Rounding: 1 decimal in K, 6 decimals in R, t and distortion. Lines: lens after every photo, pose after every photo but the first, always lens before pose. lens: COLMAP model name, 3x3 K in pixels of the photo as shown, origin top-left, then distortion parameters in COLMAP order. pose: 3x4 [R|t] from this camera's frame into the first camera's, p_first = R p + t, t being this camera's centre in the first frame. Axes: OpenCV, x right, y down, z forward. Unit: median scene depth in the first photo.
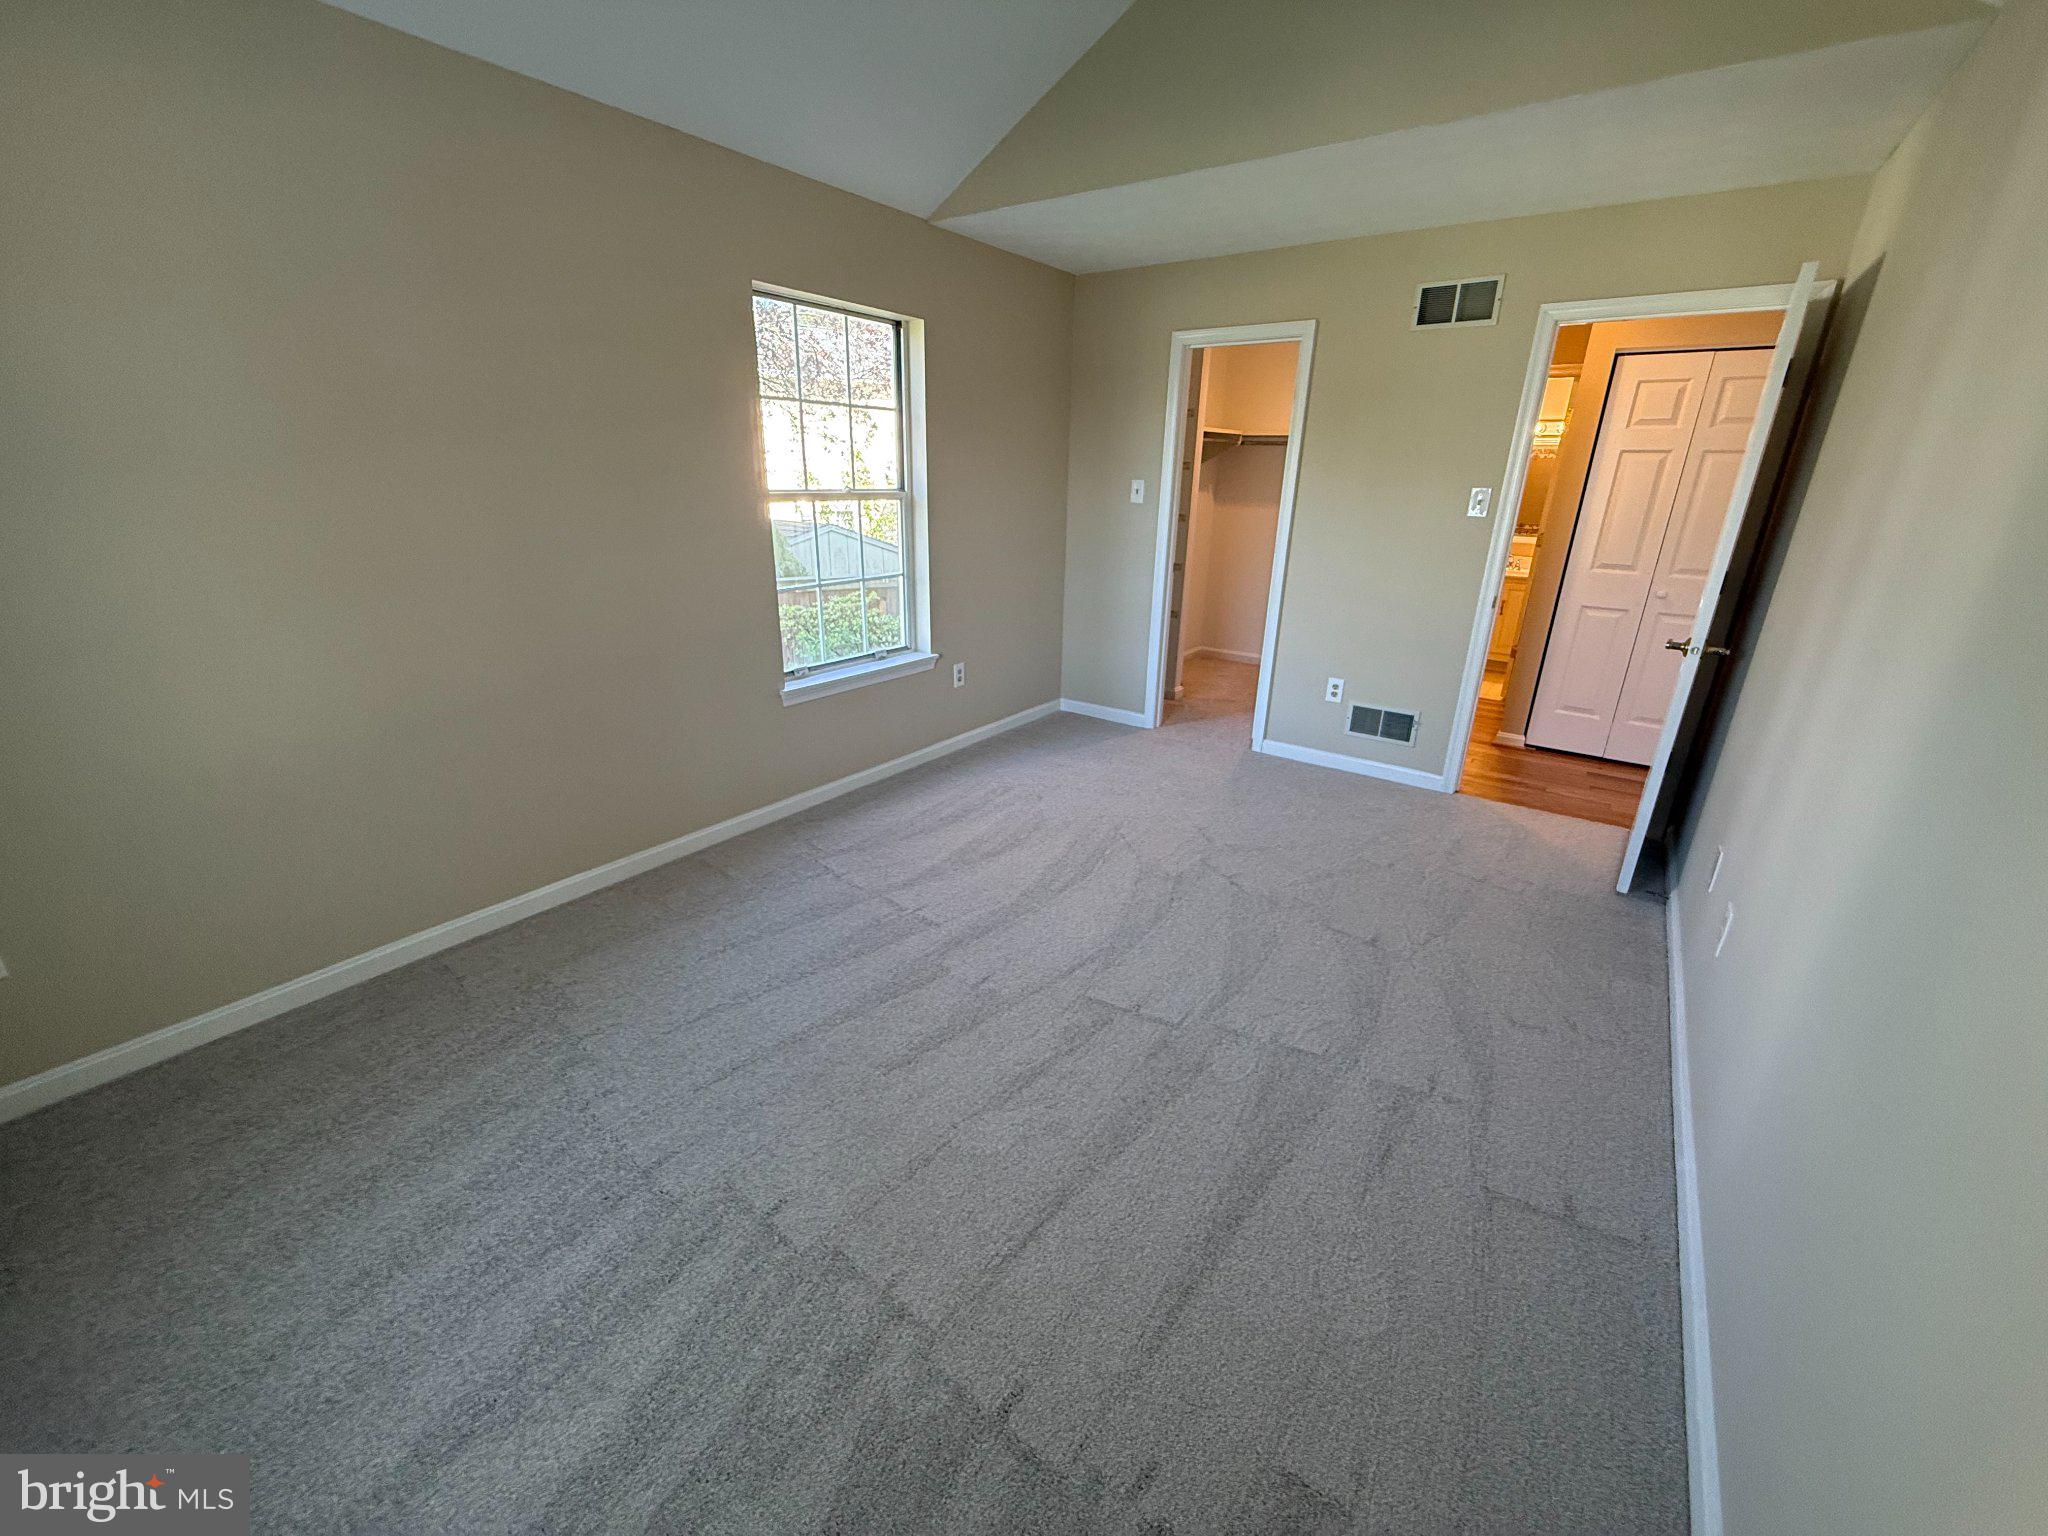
lens RADIAL K [[812.6, 0, 1024.0], [0, 812.6, 768.0], [0, 0, 1]] dist [-0.001250, -0.000141]
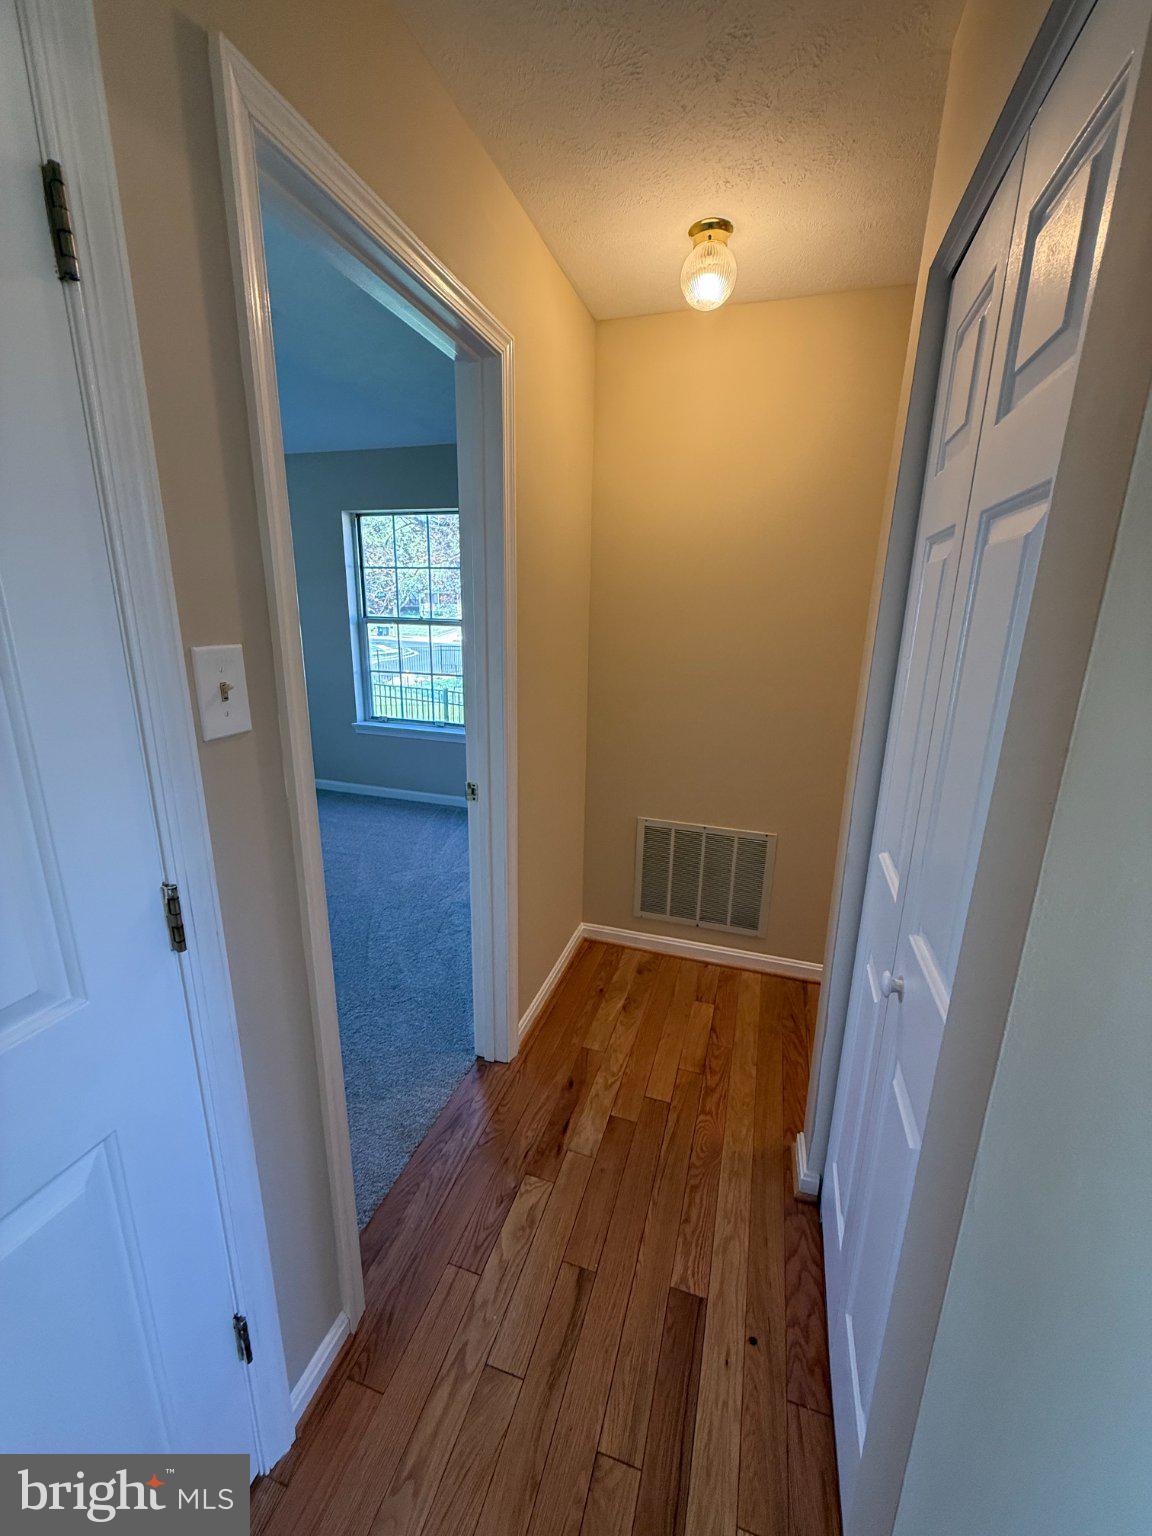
lens RADIAL K [[609.4, 0, 576.0], [0, 609.4, 768.0], [0, 0, 1]] dist [-0.001250, -0.000141]
pose [[0.317964, 0.225102, -0.920993, 1.025211], [-0.336542, 0.934945, 0.112325, -0.291548], [0.886362, 0.274237, 0.373036, 0.867907]]
